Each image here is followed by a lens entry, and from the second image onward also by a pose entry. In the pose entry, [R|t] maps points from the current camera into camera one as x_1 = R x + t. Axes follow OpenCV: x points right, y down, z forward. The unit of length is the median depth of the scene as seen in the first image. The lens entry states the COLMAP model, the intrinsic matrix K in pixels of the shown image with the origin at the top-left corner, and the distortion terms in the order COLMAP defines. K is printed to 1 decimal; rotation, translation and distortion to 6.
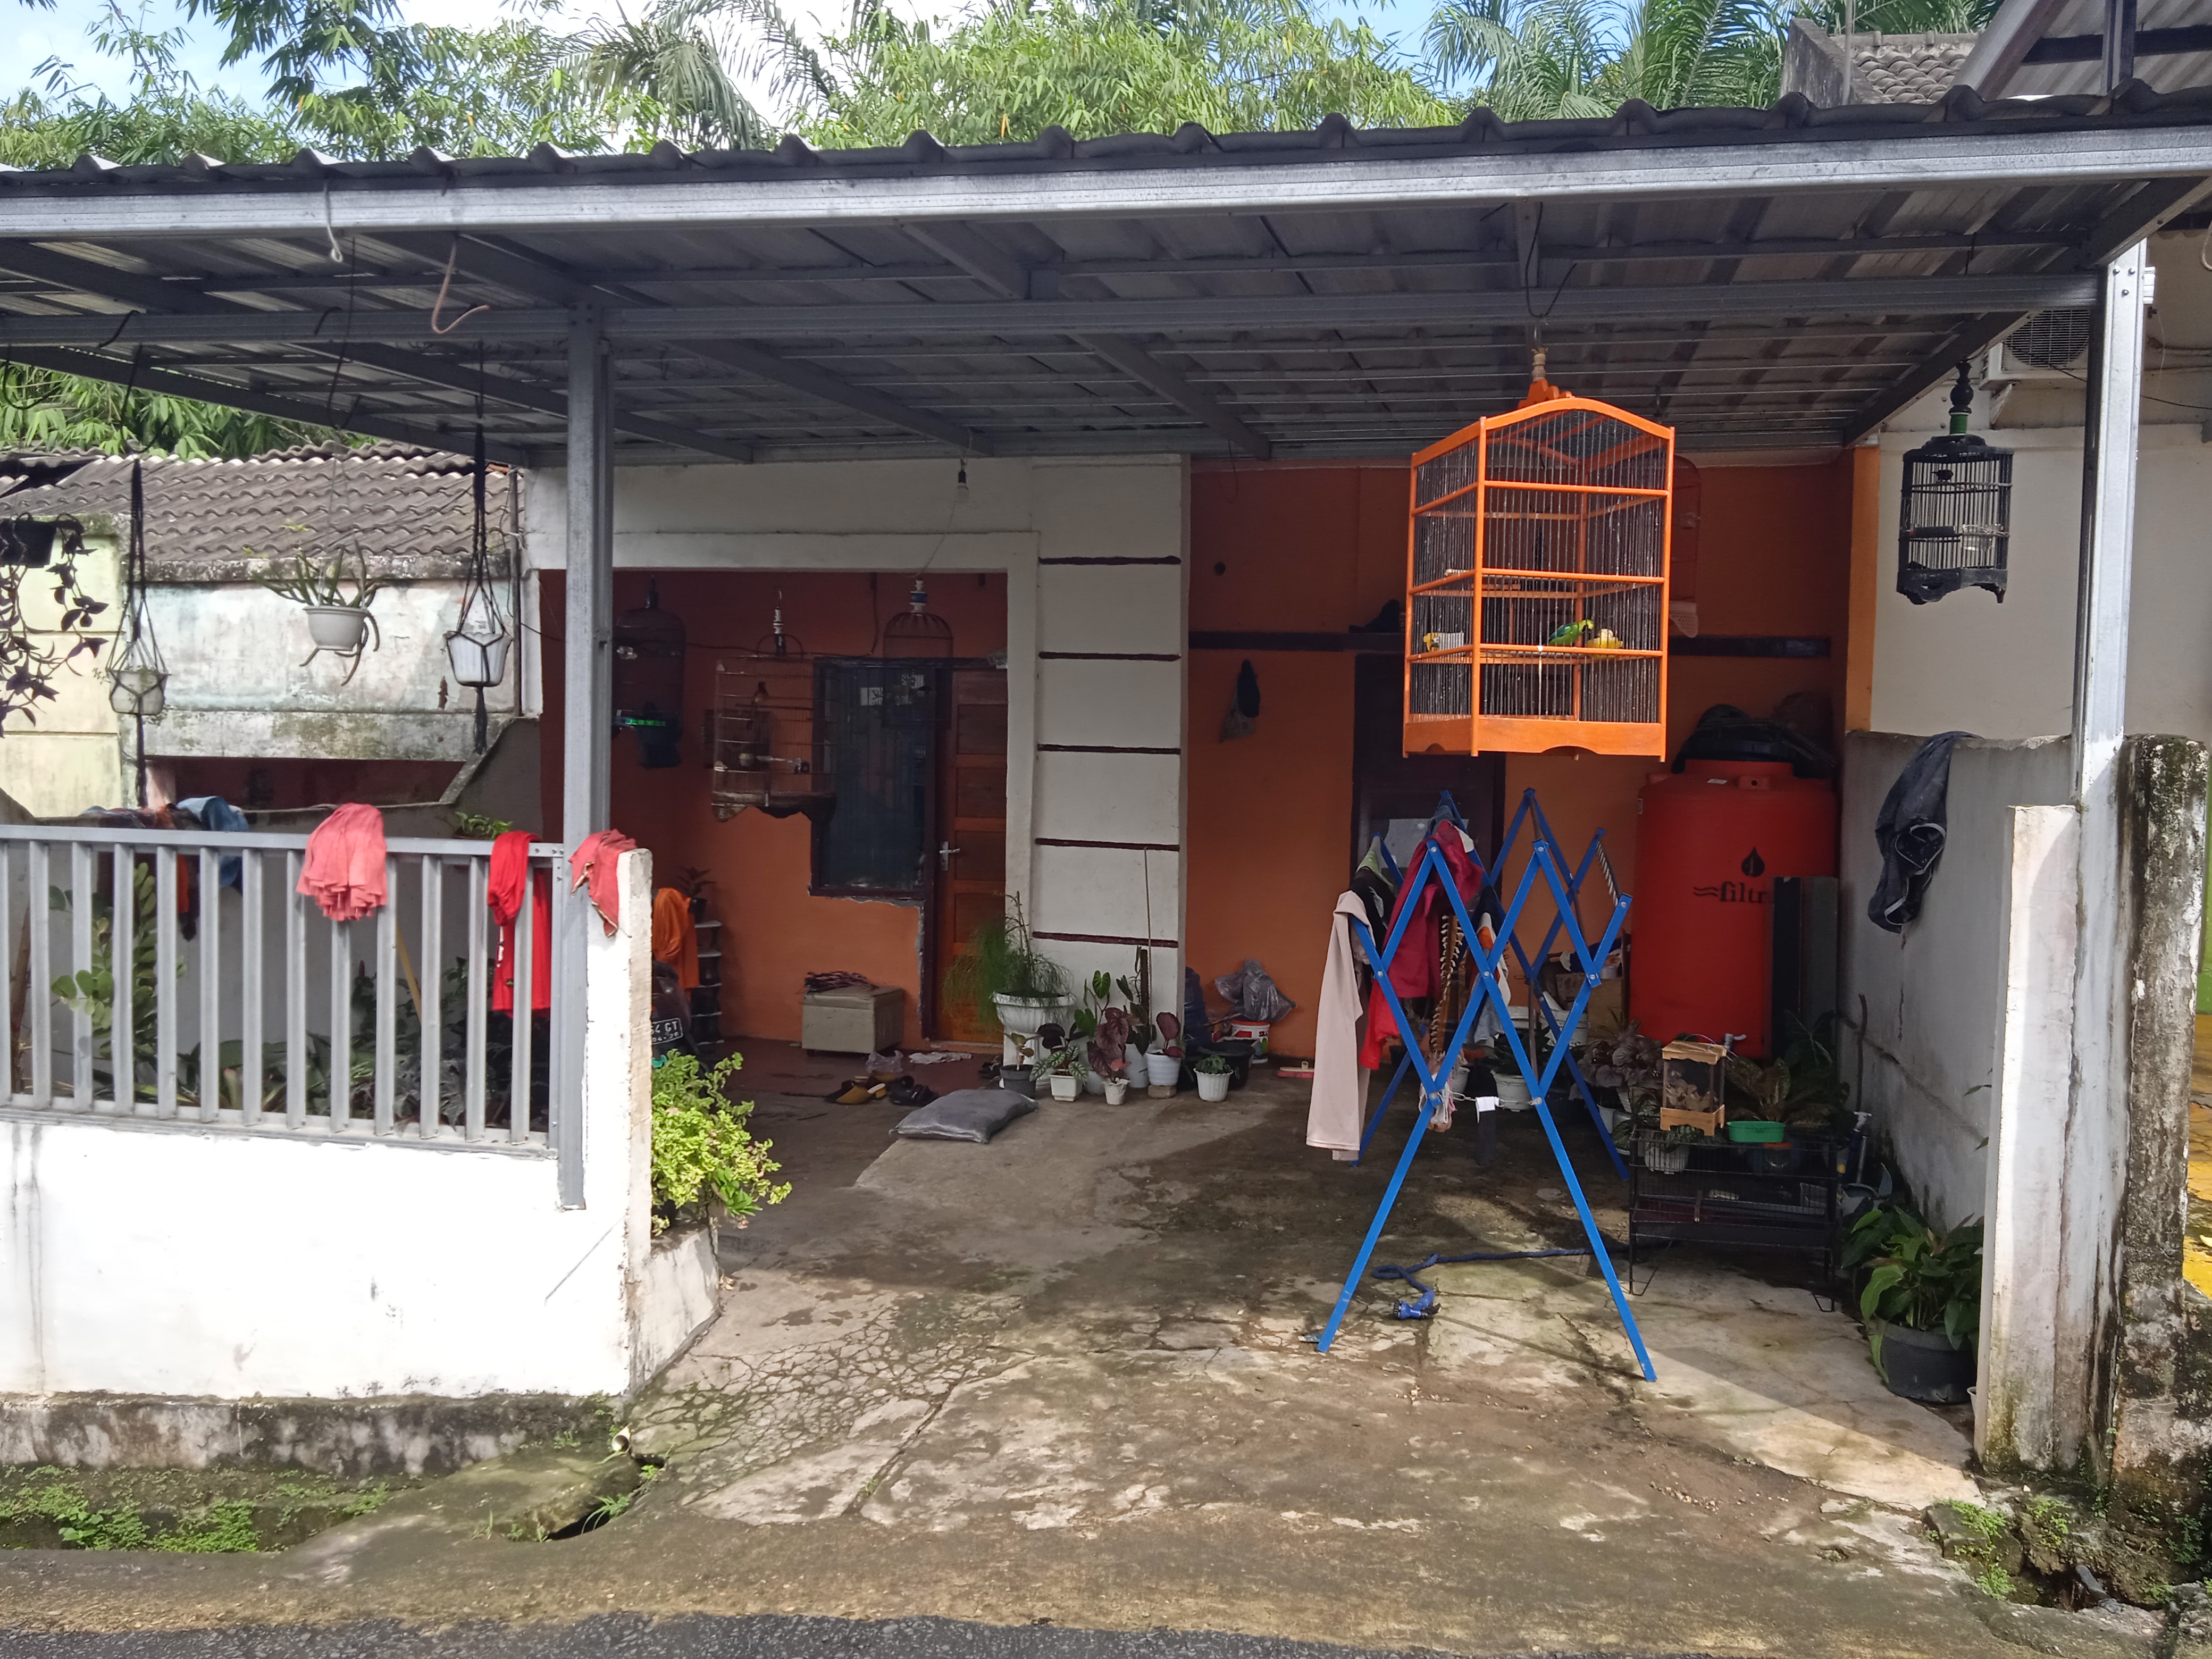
lens RADIAL K [[1785.4, 0, 1106.0], [0, 1785.4, 829.5], [0, 0, 1]] dist [0.032886, -0.003465]
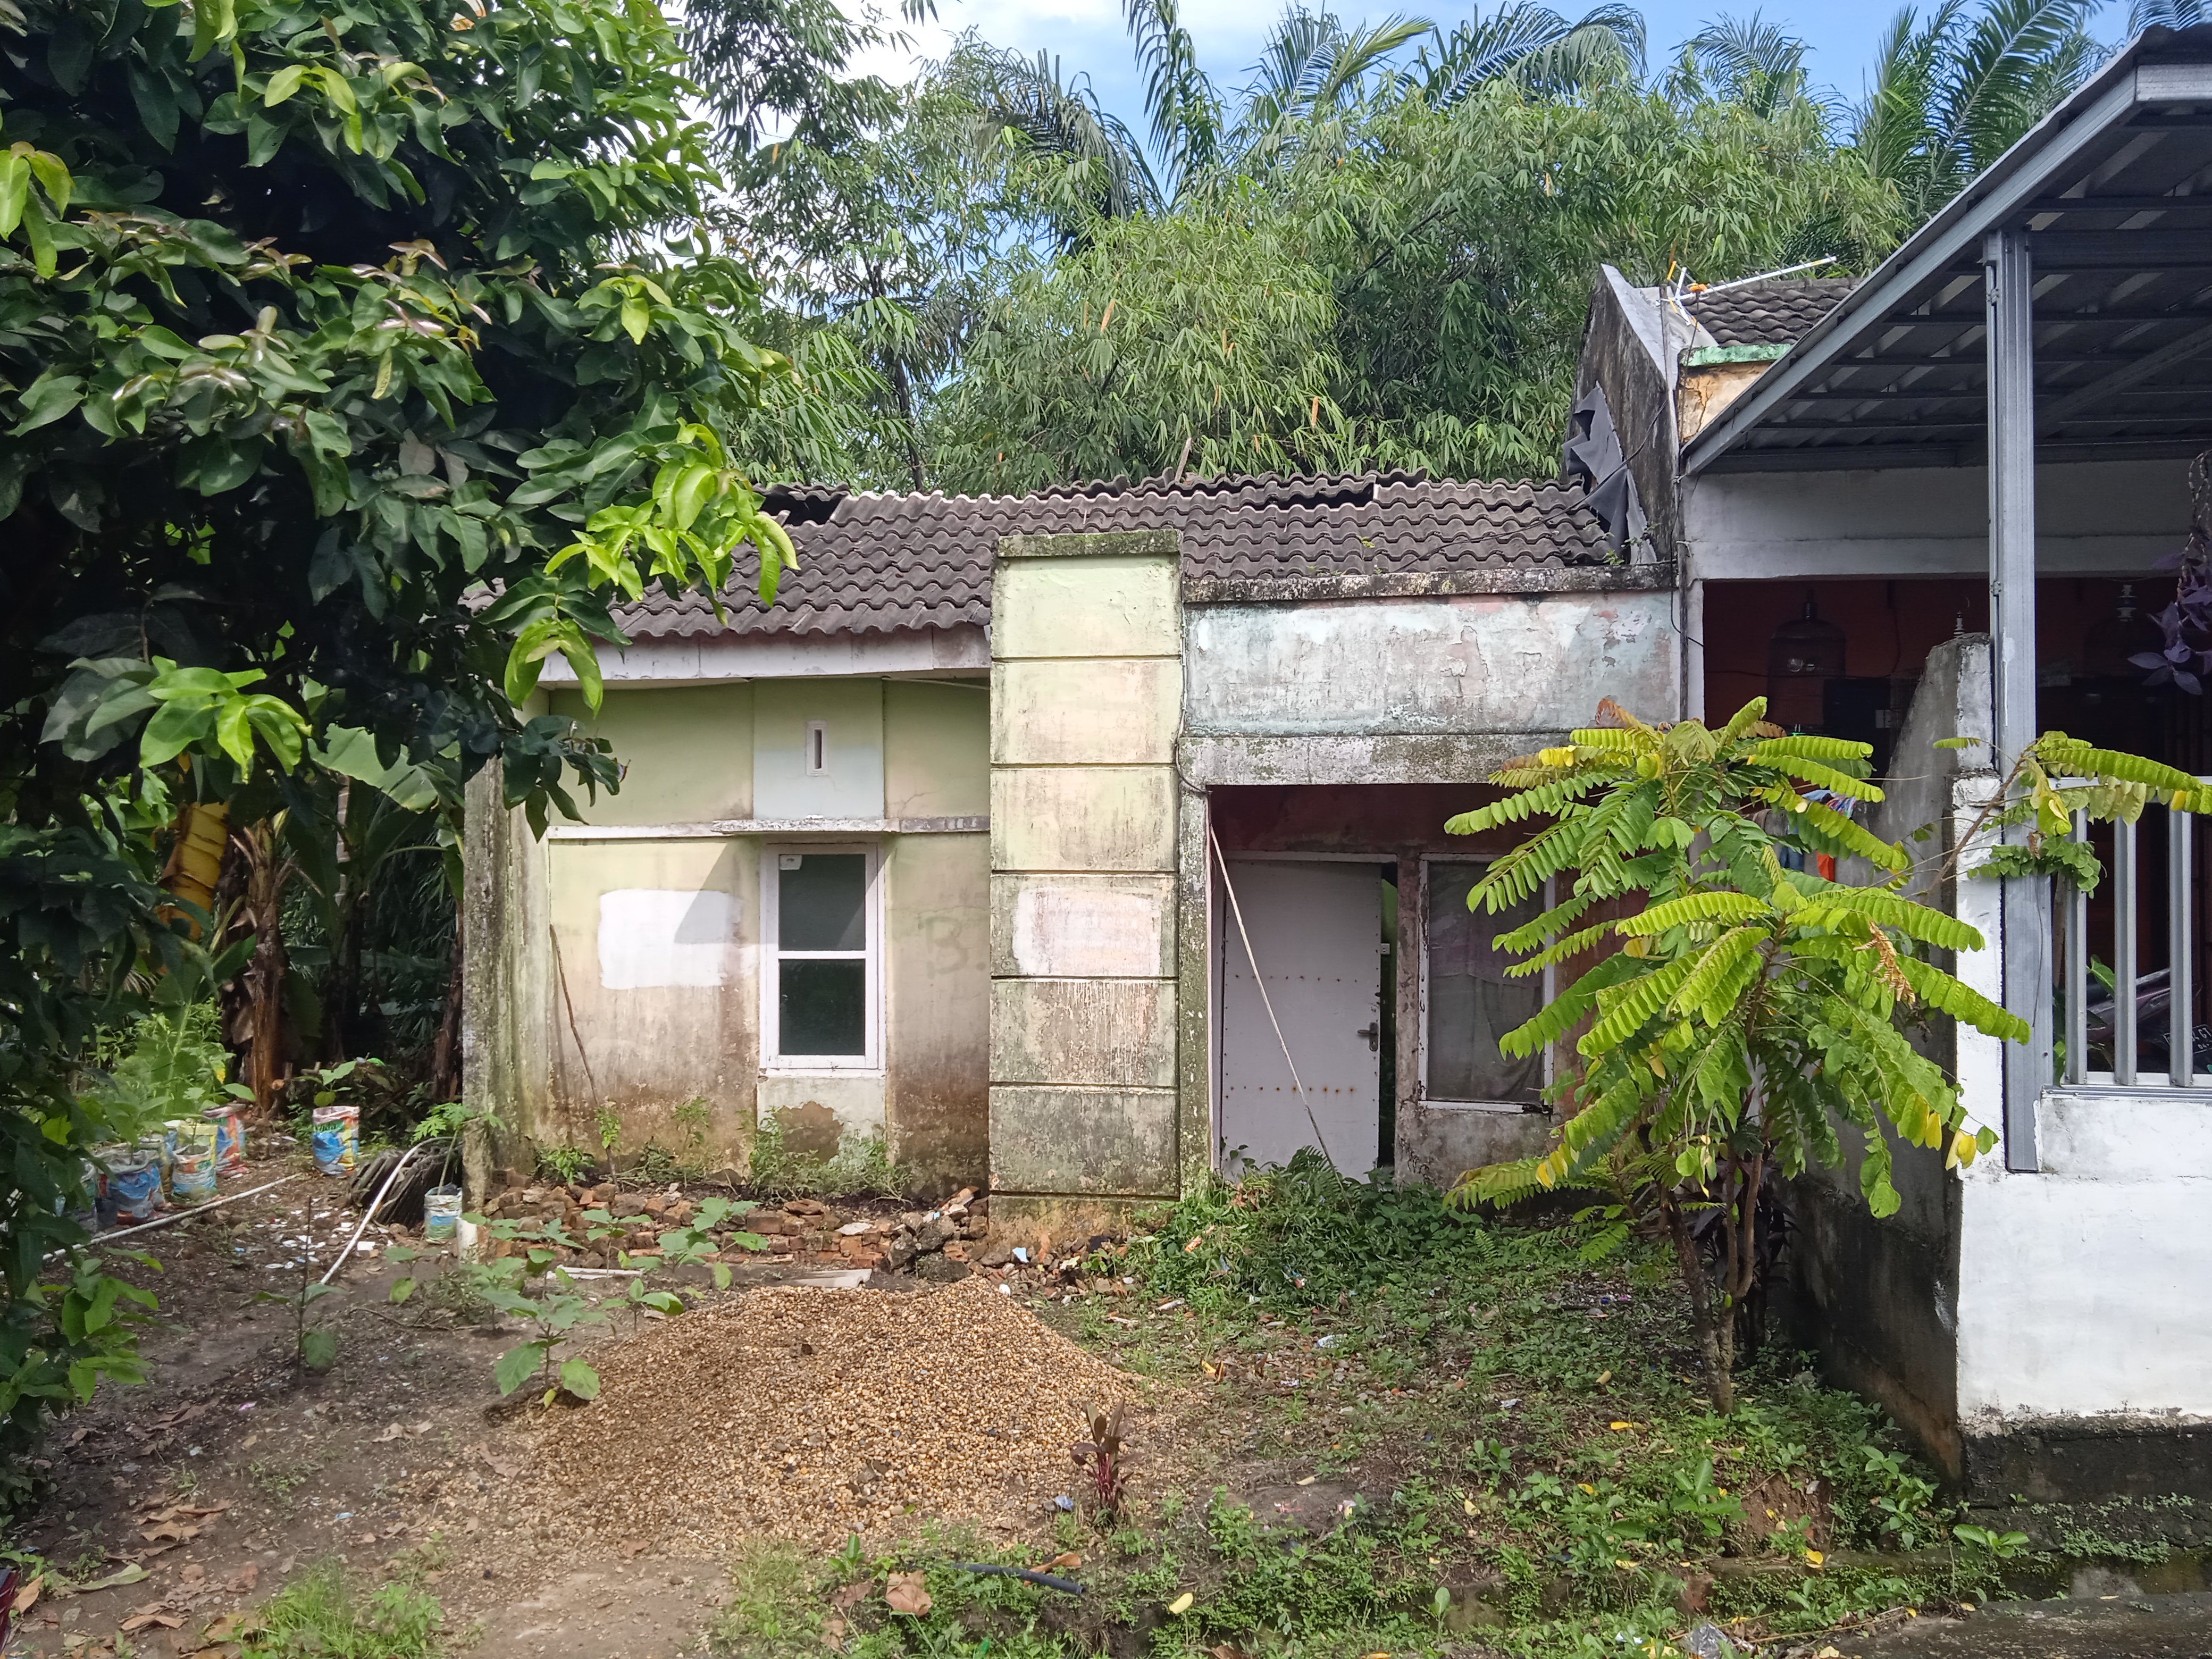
lens RADIAL K [[1785.4, 0, 1106.0], [0, 1785.4, 829.5], [0, 0, 1]] dist [0.032886, -0.003465]
pose [[0.994065, -0.014849, 0.107771, -0.710510], [0.021387, 0.997983, -0.059766, 0.037033], [-0.106667, 0.061716, 0.992378, 0.089118]]
